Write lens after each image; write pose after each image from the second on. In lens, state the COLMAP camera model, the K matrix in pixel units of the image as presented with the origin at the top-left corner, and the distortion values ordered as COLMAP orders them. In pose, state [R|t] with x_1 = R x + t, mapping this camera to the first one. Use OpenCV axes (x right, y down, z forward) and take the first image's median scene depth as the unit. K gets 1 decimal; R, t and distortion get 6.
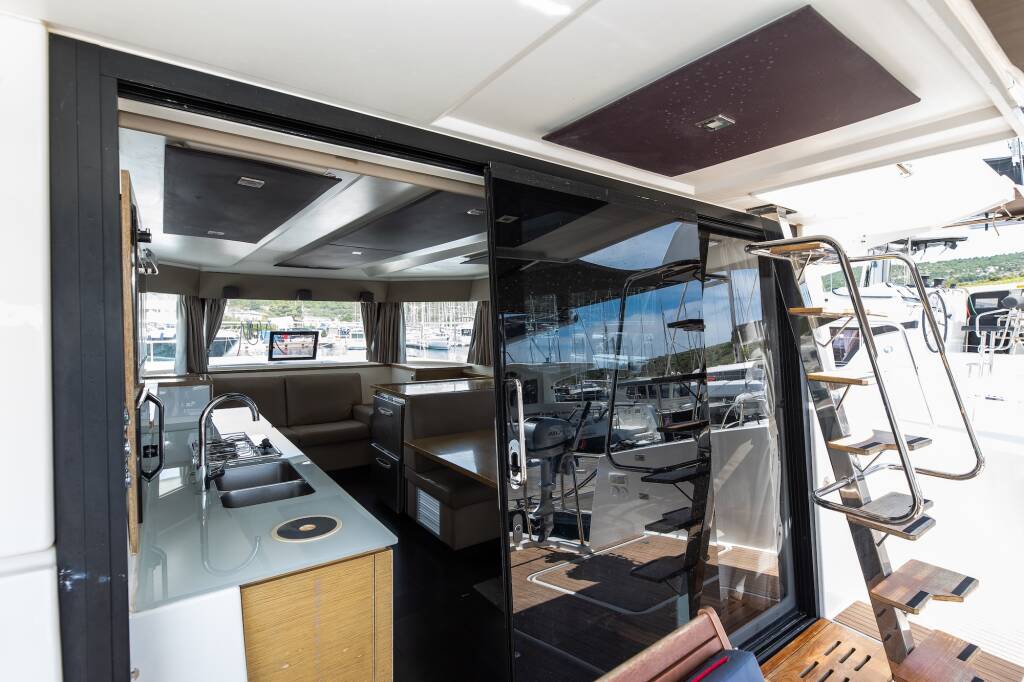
lens RADIAL K [[497.3, 0, 512.0], [0, 497.3, 337.9], [0, 0, 1]] dist [0.000151, -0.003423]
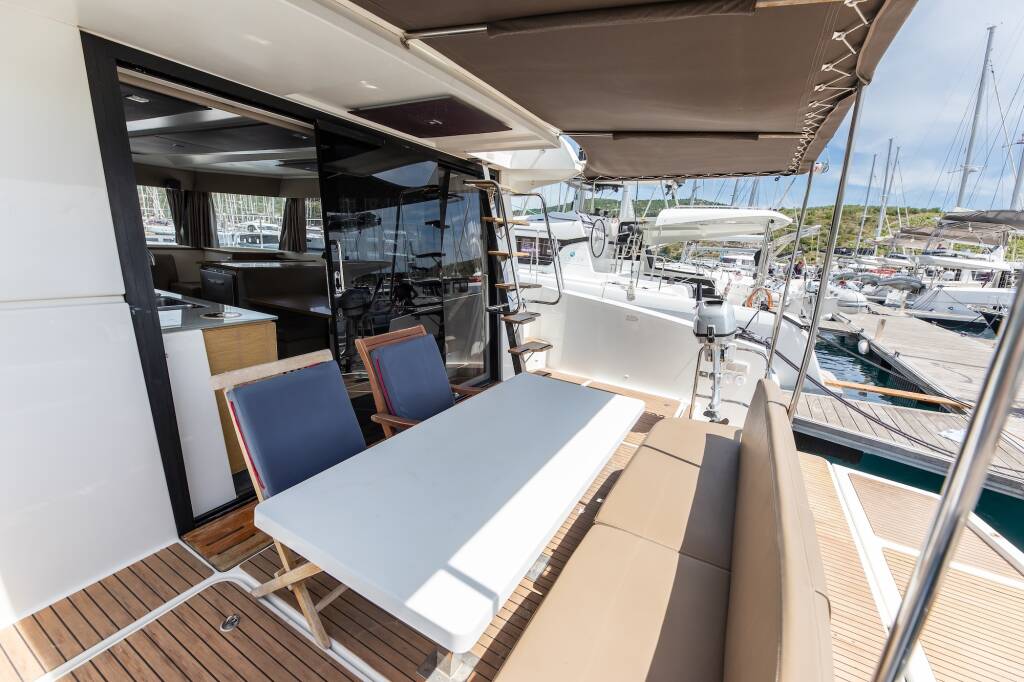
lens RADIAL K [[446.1, 0, 509.6], [0, 446.1, 345.4], [0, 0, 1]] dist [-0.001103, 0.000852]
pose [[0.911306, -0.038910, 0.409887, -0.035510], [-0.051906, 0.976725, 0.208122, 0.026869], [-0.408445, -0.210939, 0.888075, -0.304861]]
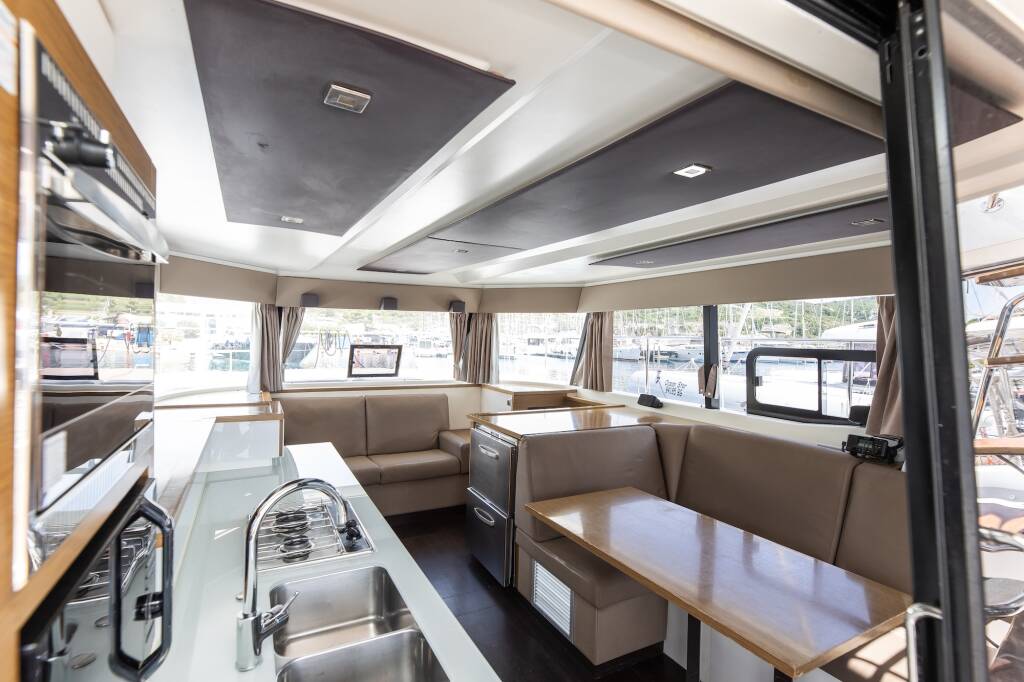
lens RADIAL K [[497.3, 0, 510.2], [0, 497.3, 335.5], [0, 0, 1]] dist [0.000151, -0.003423]
pose [[0.991291, 0.015776, -0.130743, -0.099500], [-0.018949, 0.999554, -0.023063, -0.015537], [0.130321, 0.025340, 0.991148, 0.178867]]
